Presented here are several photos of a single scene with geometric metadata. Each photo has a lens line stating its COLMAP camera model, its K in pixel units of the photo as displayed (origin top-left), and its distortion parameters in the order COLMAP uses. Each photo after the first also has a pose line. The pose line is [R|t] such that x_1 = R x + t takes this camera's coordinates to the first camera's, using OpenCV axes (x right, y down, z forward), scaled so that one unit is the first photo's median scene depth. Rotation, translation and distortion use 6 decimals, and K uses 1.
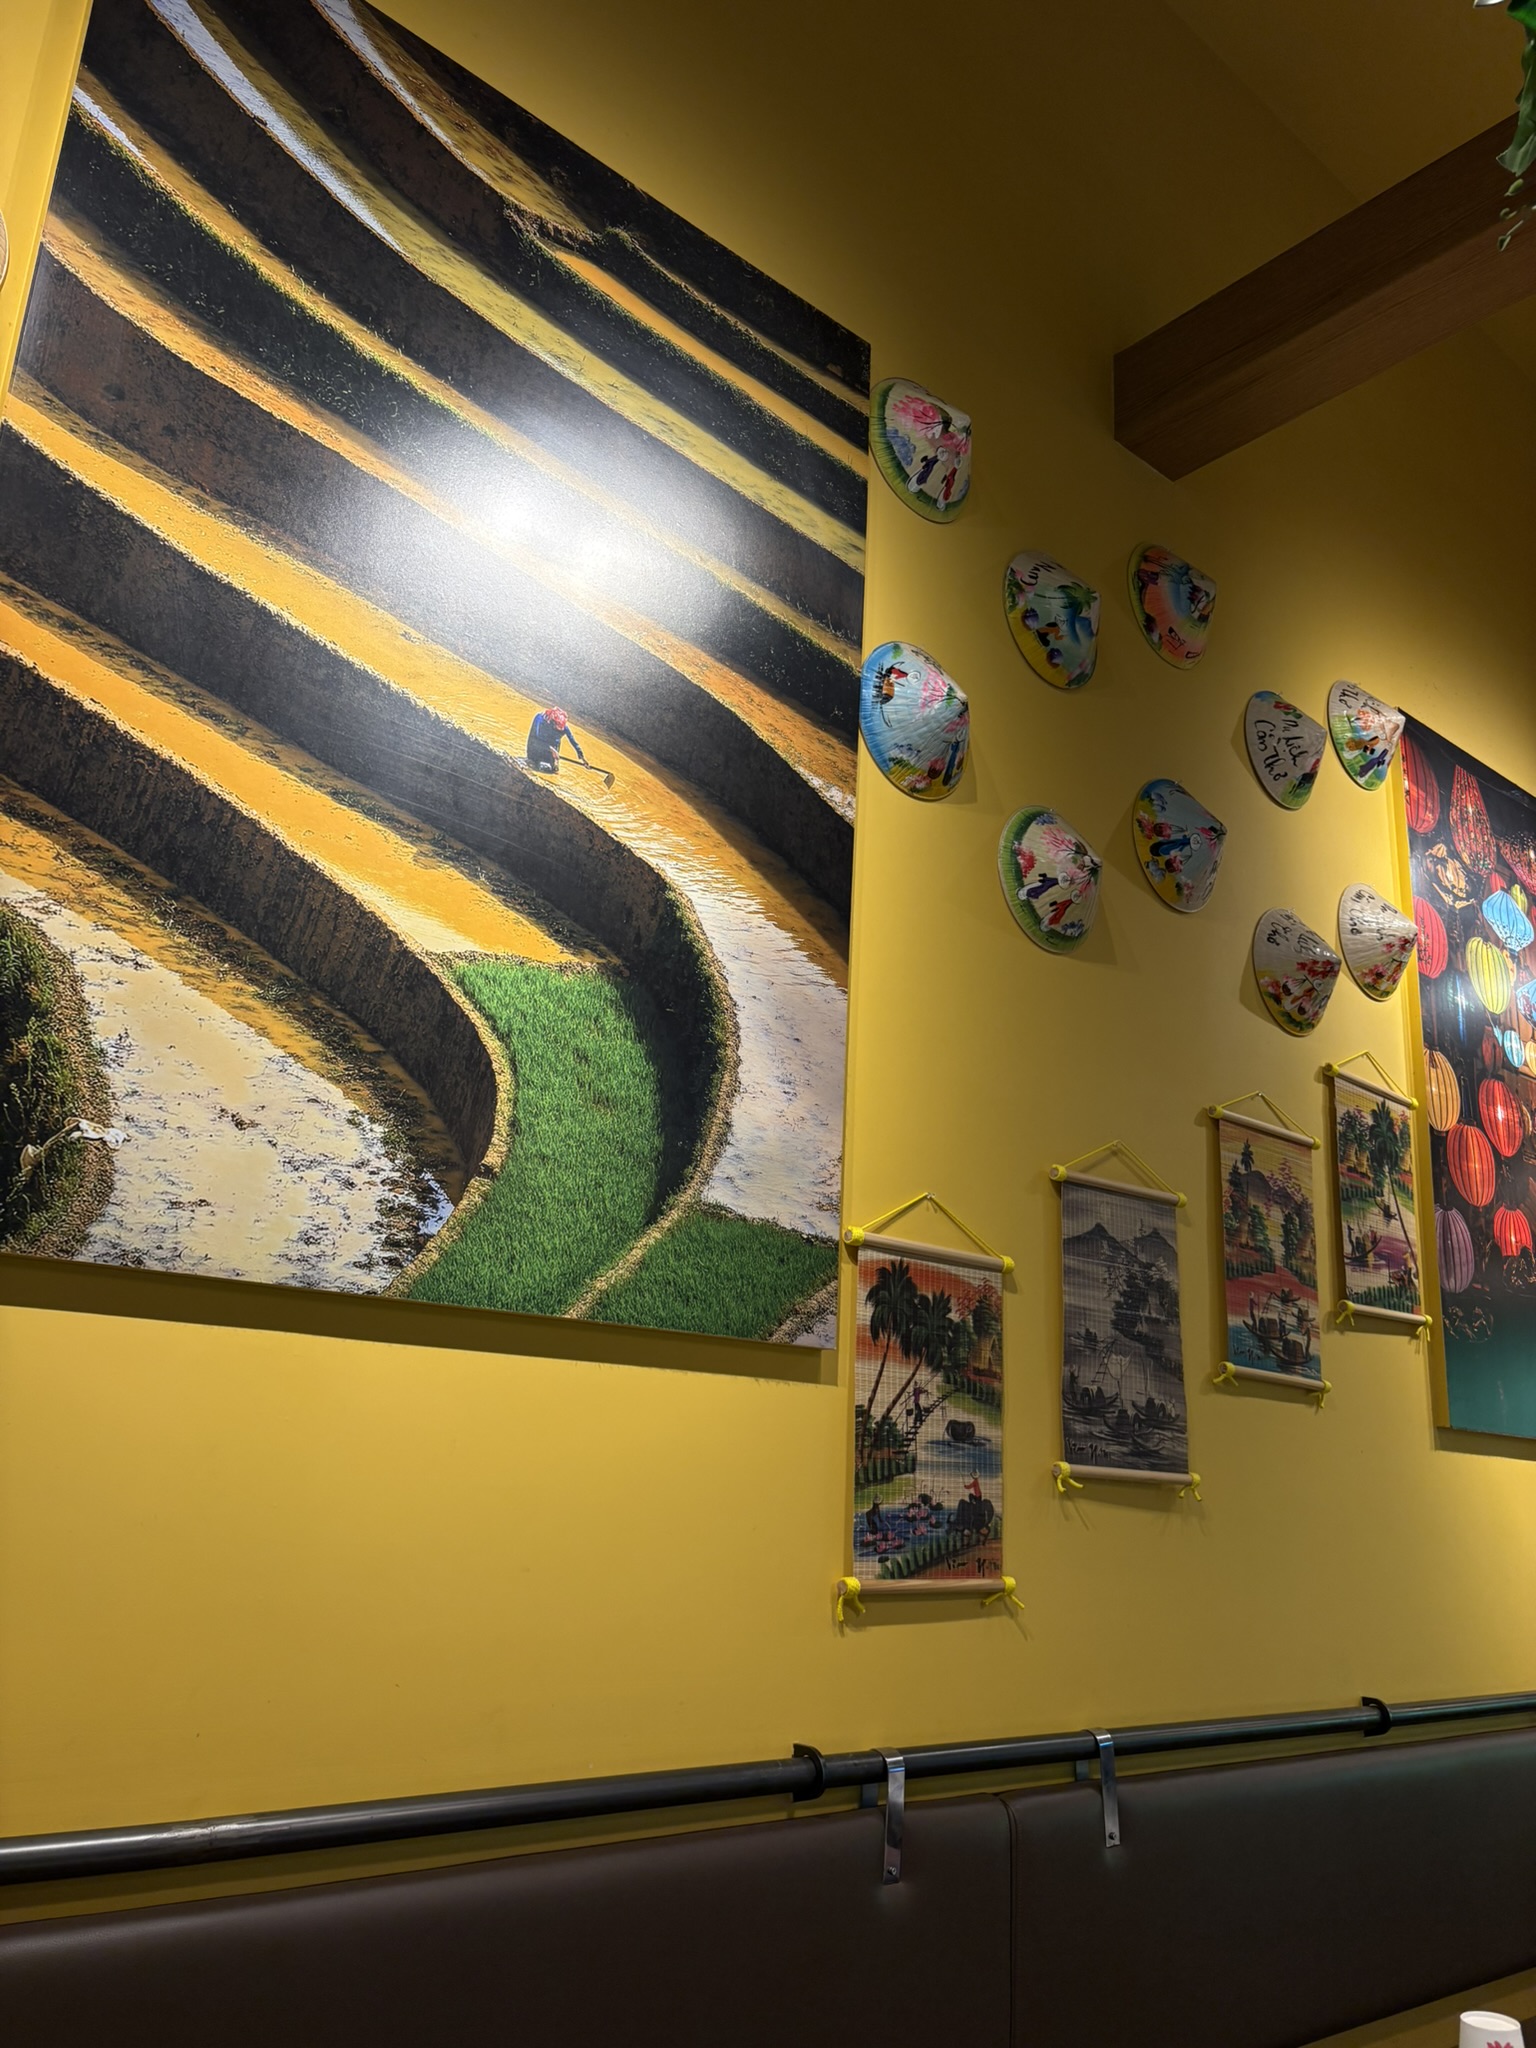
lens RADIAL K [[1563.3, 0, 765.4], [0, 1563.3, 1026.5], [0, 0, 1]] dist [0.025303, -0.024133]
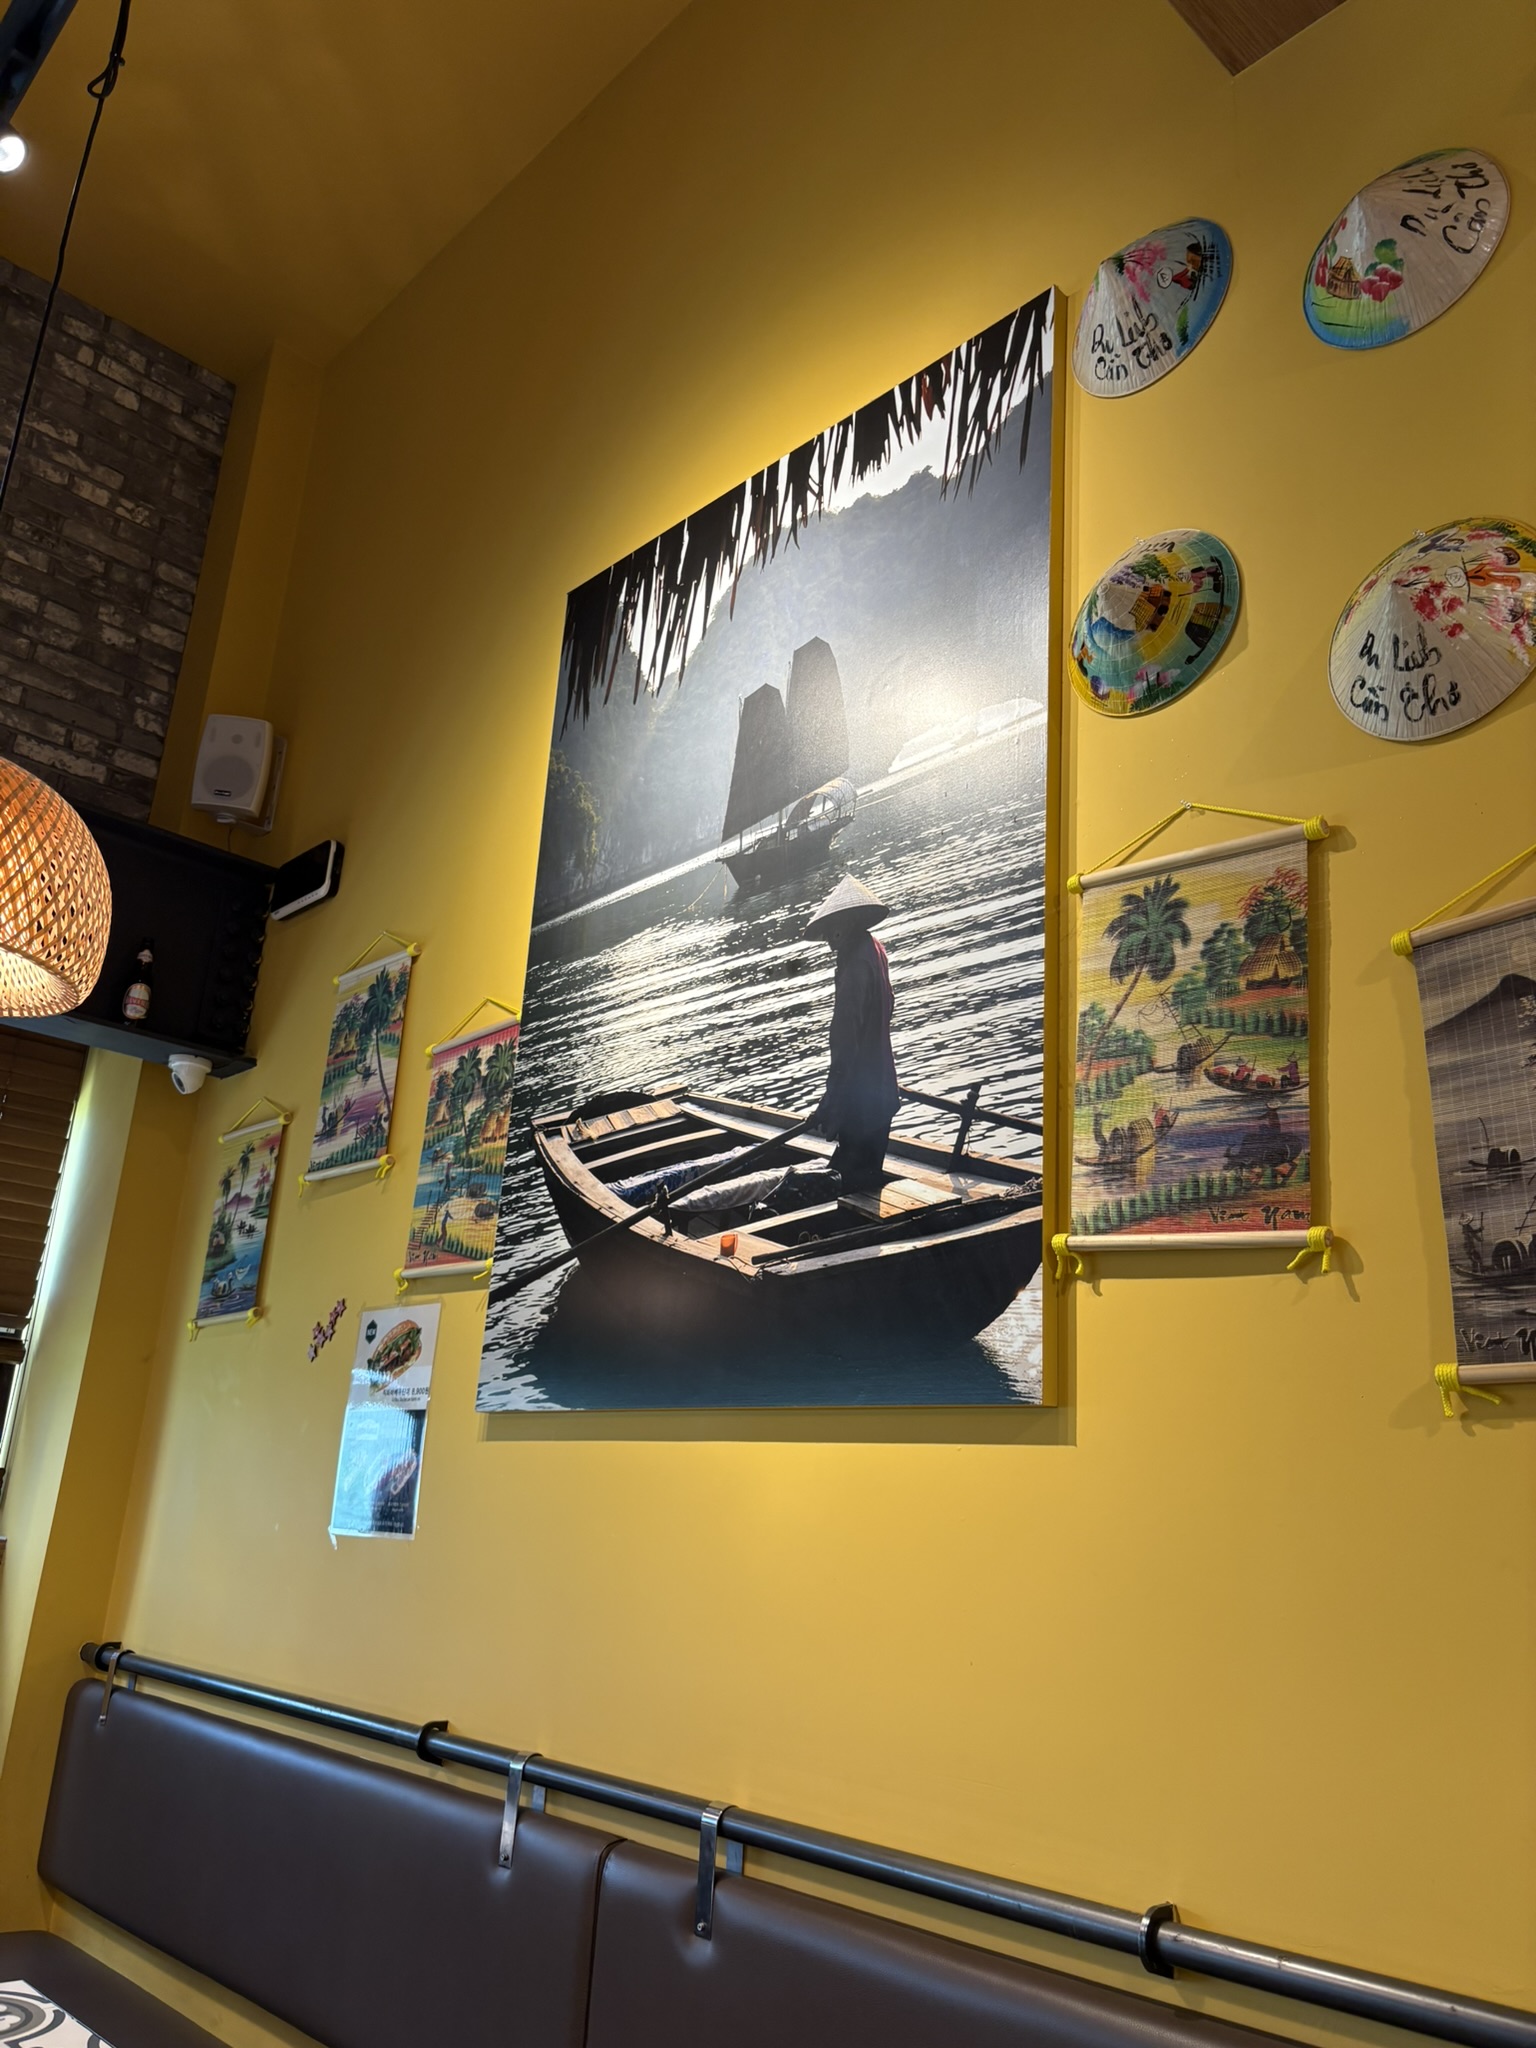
lens RADIAL K [[1563.3, 0, 766.9], [0, 1563.3, 1024.5], [0, 0, 1]] dist [0.025303, -0.024133]
pose [[-0.003449, -0.387626, -0.921810, 0.776722], [0.232293, 0.896289, -0.377764, 0.309363], [0.972640, -0.215433, 0.086952, 0.665525]]
